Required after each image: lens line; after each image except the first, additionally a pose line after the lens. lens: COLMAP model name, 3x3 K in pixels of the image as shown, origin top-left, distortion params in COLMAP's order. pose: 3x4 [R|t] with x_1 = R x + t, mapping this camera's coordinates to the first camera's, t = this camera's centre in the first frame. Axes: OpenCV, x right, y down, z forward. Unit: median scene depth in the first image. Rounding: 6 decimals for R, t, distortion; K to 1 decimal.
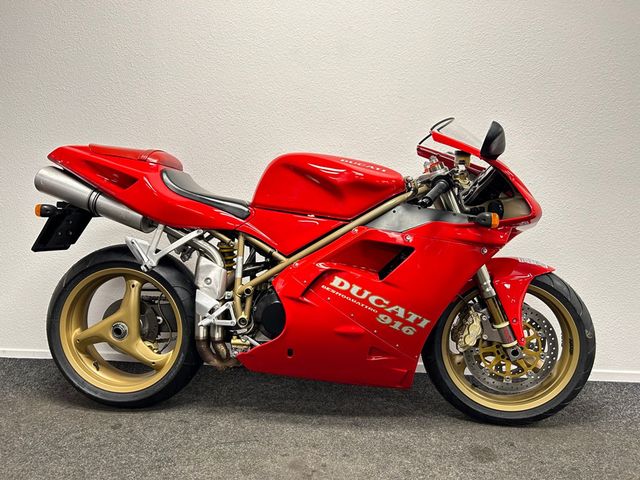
lens RADIAL K [[481.9, 0, 319.1], [0, 481.9, 239.1], [0, 0, 1]] dist [0.035137, -0.019820]
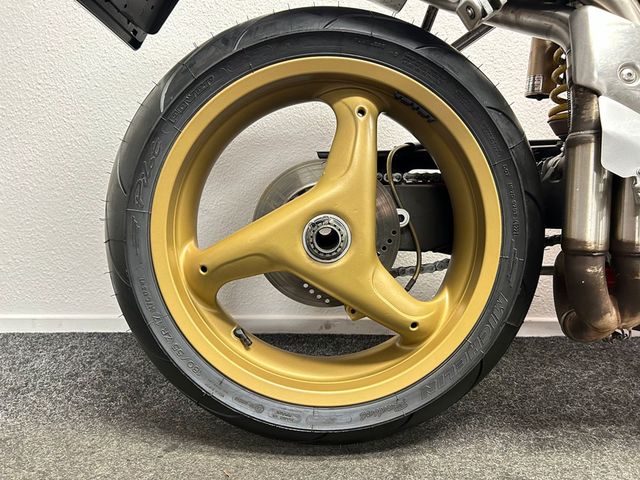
lens RADIAL K [[481.9, 0, 323.5], [0, 481.9, 244.8], [0, 0, 1]] dist [0.035137, -0.019820]
pose [[0.995965, -0.012067, 0.088928, -0.466580], [0.007597, 0.998699, 0.050430, 0.185068], [-0.089421, -0.049550, 0.994761, 0.676987]]
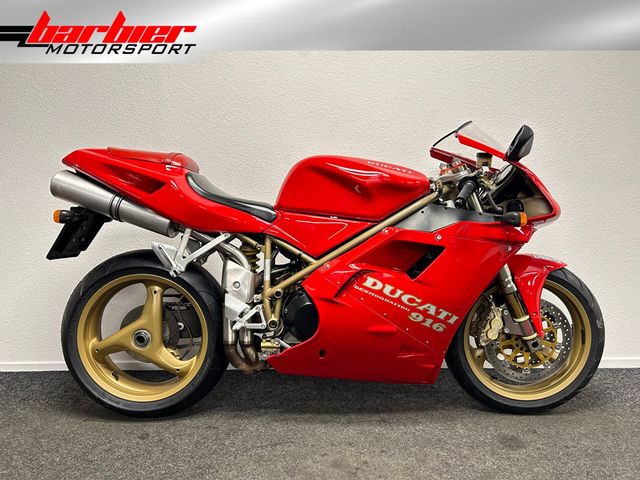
lens RADIAL K [[481.9, 0, 320.6], [0, 481.9, 240.7], [0, 0, 1]] dist [0.035137, -0.019820]
pose [[0.995392, -0.020563, 0.093661, -0.147670], [0.020217, 0.999785, 0.004645, -0.005176], [-0.093736, -0.002730, 0.995593, -0.003761]]
